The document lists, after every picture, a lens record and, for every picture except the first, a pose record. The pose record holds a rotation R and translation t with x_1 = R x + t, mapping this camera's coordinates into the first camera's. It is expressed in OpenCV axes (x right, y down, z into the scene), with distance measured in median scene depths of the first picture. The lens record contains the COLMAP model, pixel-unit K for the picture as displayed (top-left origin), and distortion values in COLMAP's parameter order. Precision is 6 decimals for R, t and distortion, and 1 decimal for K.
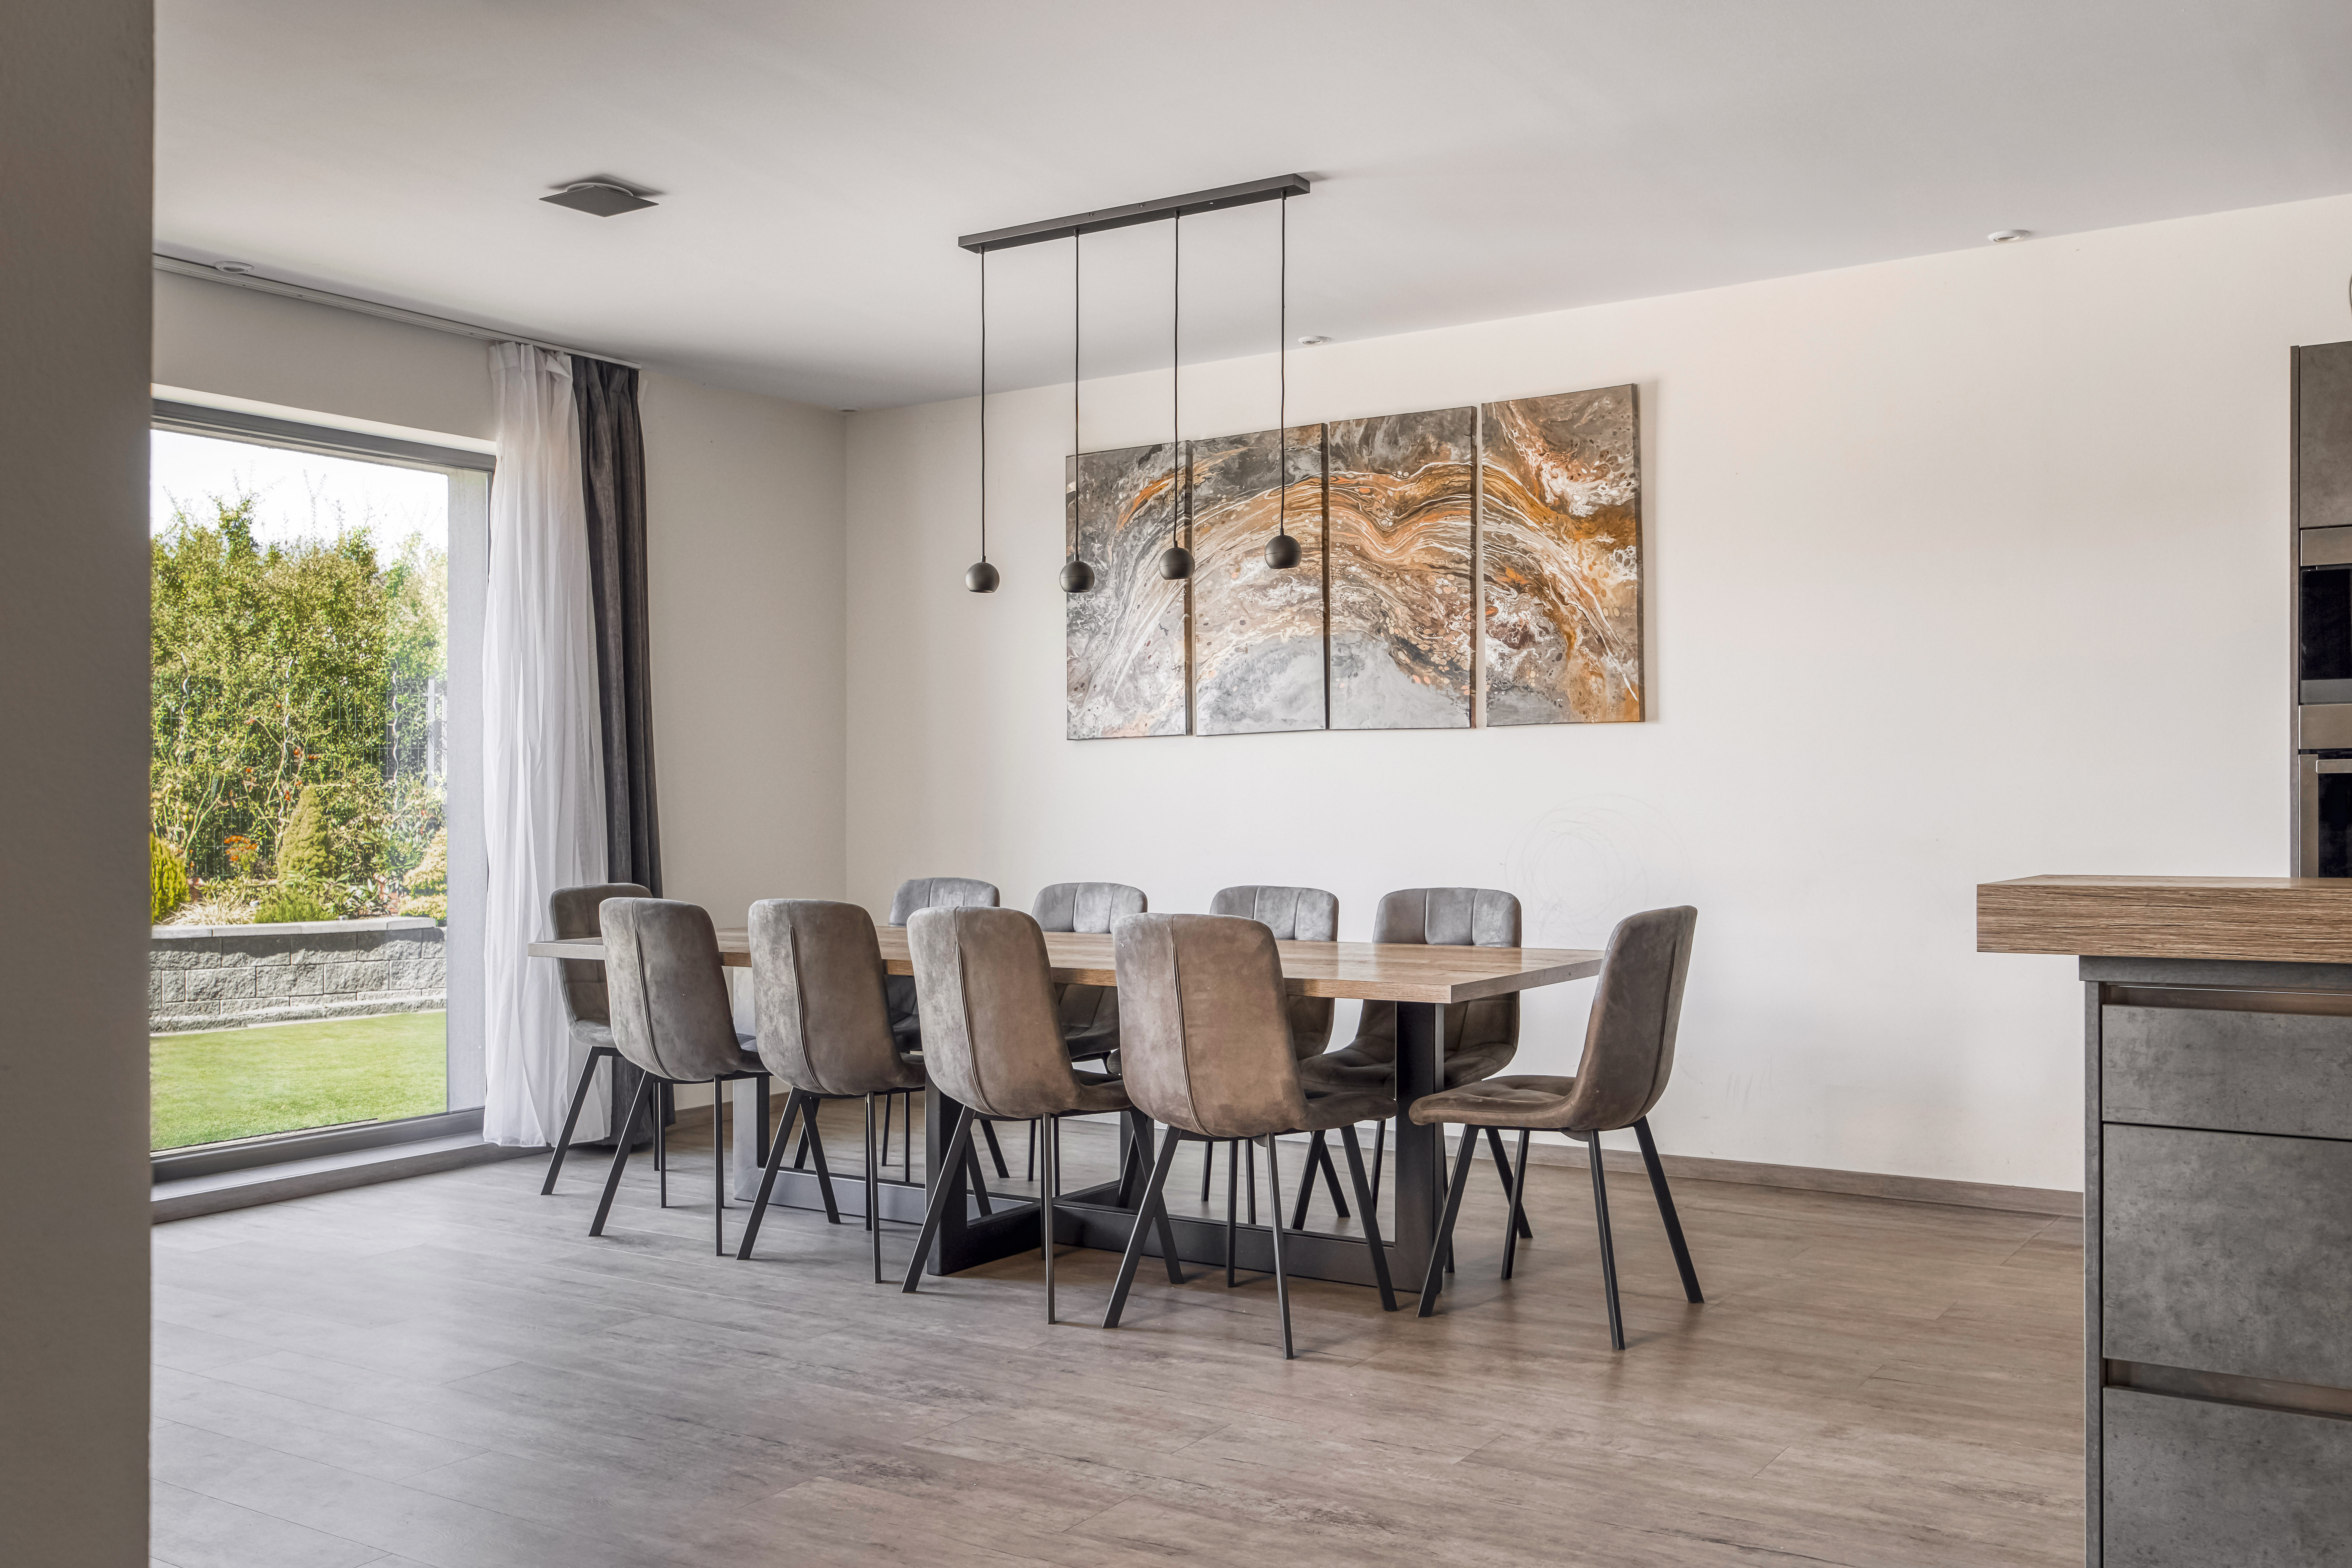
lens RADIAL K [[2004.8, 0, 1170.3], [0, 2004.8, 791.2], [0, 0, 1]] dist [-0.011132, -0.007016]
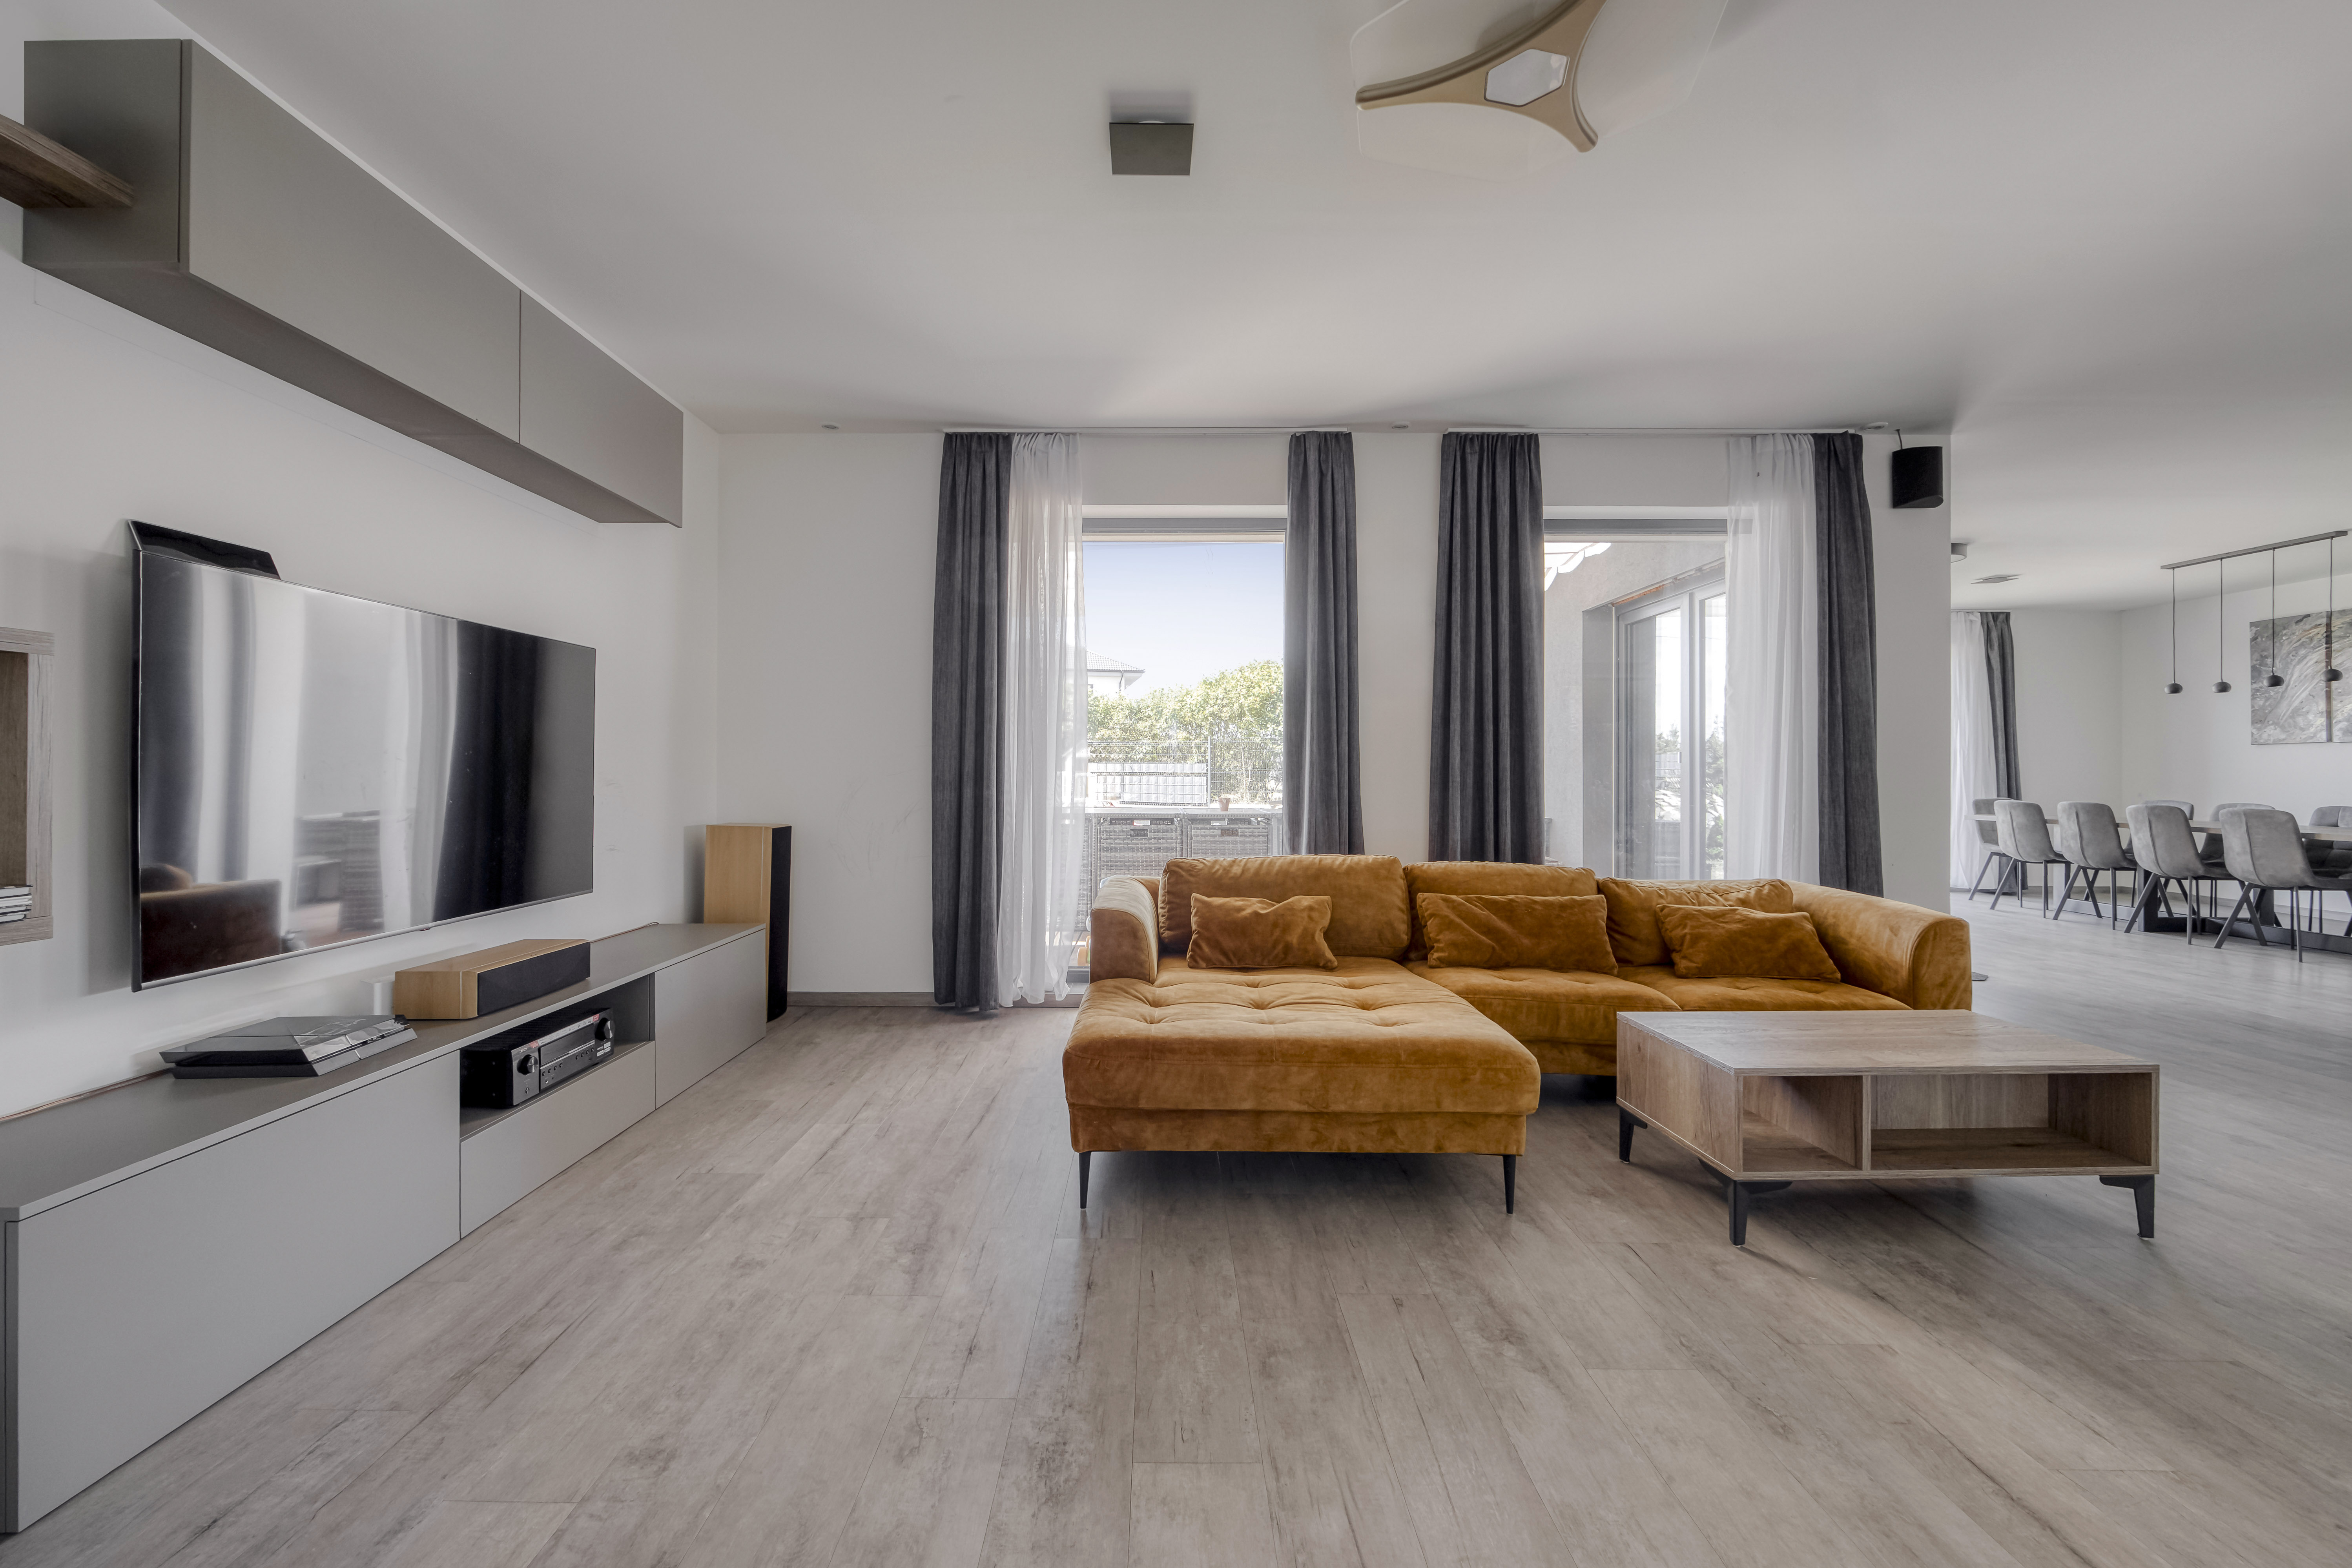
lens RADIAL K [[955.2, 0, 1146.6], [0, 955.2, 775.2], [0, 0, 1]] dist [-0.004554, 0.000871]
pose [[0.546327, 0.007077, -0.837542, 0.228319], [0.000760, 0.999960, 0.008945, -0.001587], [0.837572, -0.005523, 0.546299, -0.890320]]
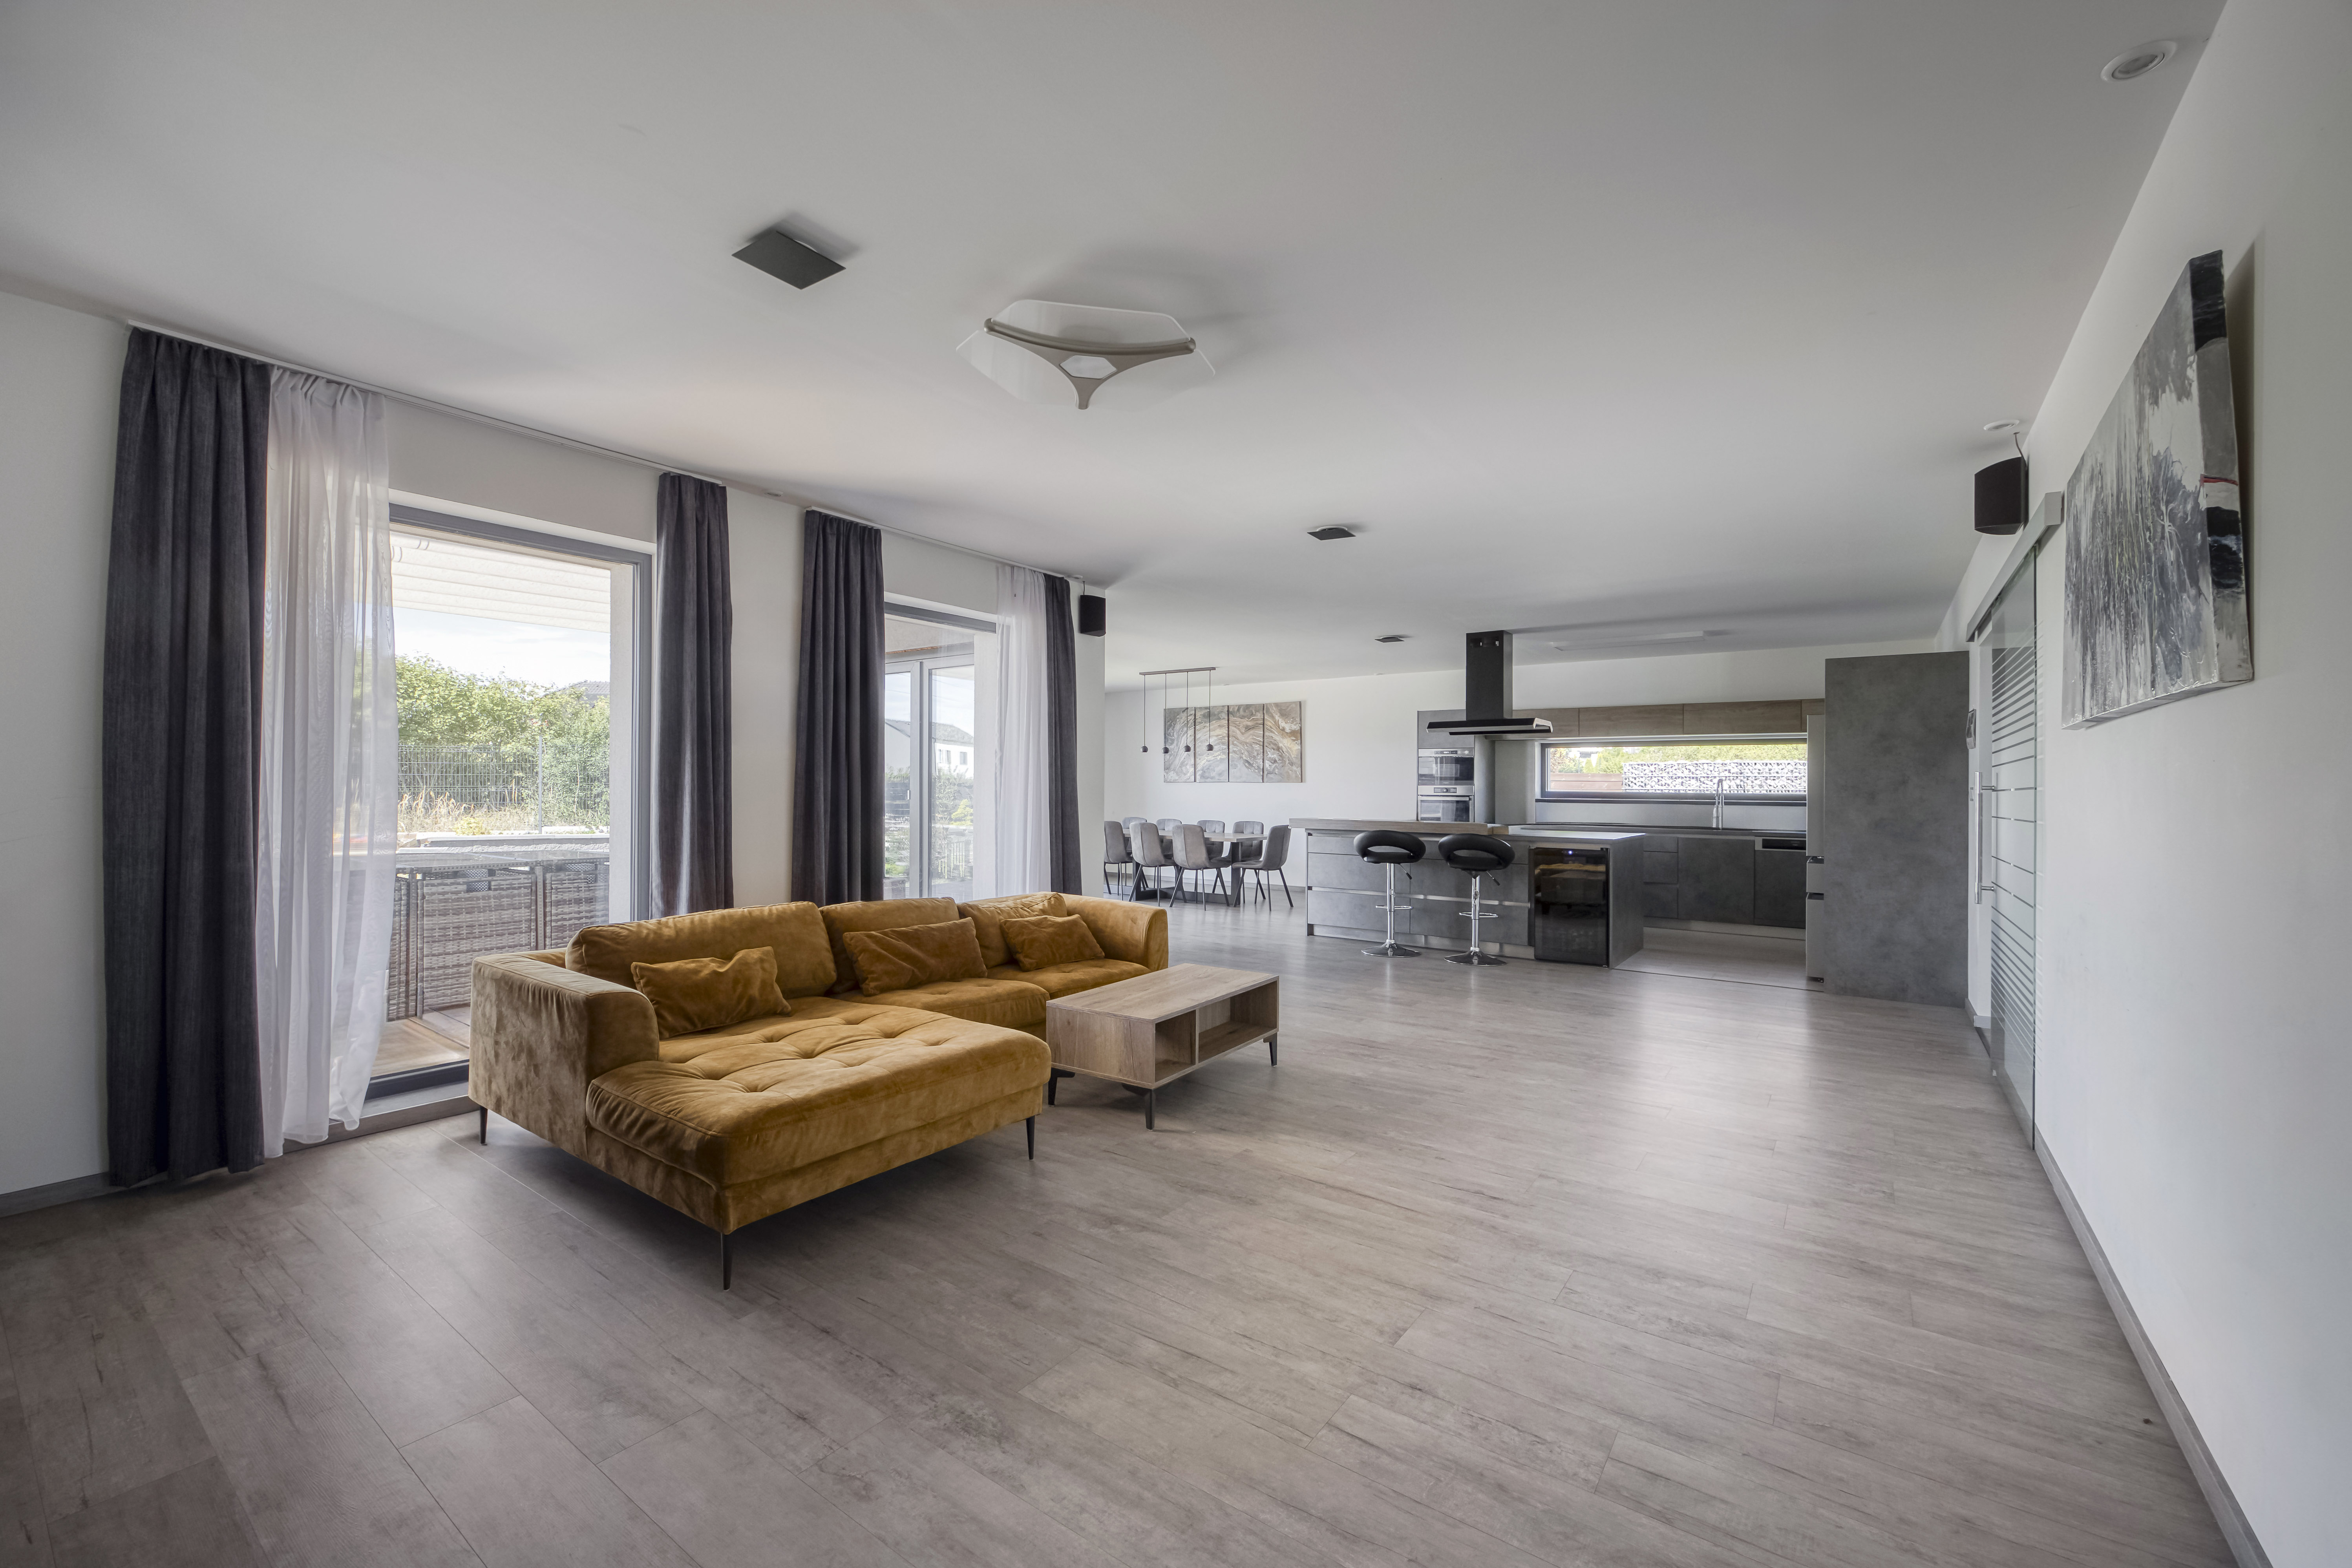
lens RADIAL K [[955.2, 0, 1182.4], [0, 955.2, 786.6], [0, 0, 1]] dist [-0.004554, 0.000871]
pose [[0.999407, 0.012756, -0.031991, 0.059081], [-0.012589, 0.999906, 0.005424, -0.037386], [0.032057, -0.005018, 0.999473, -1.119744]]
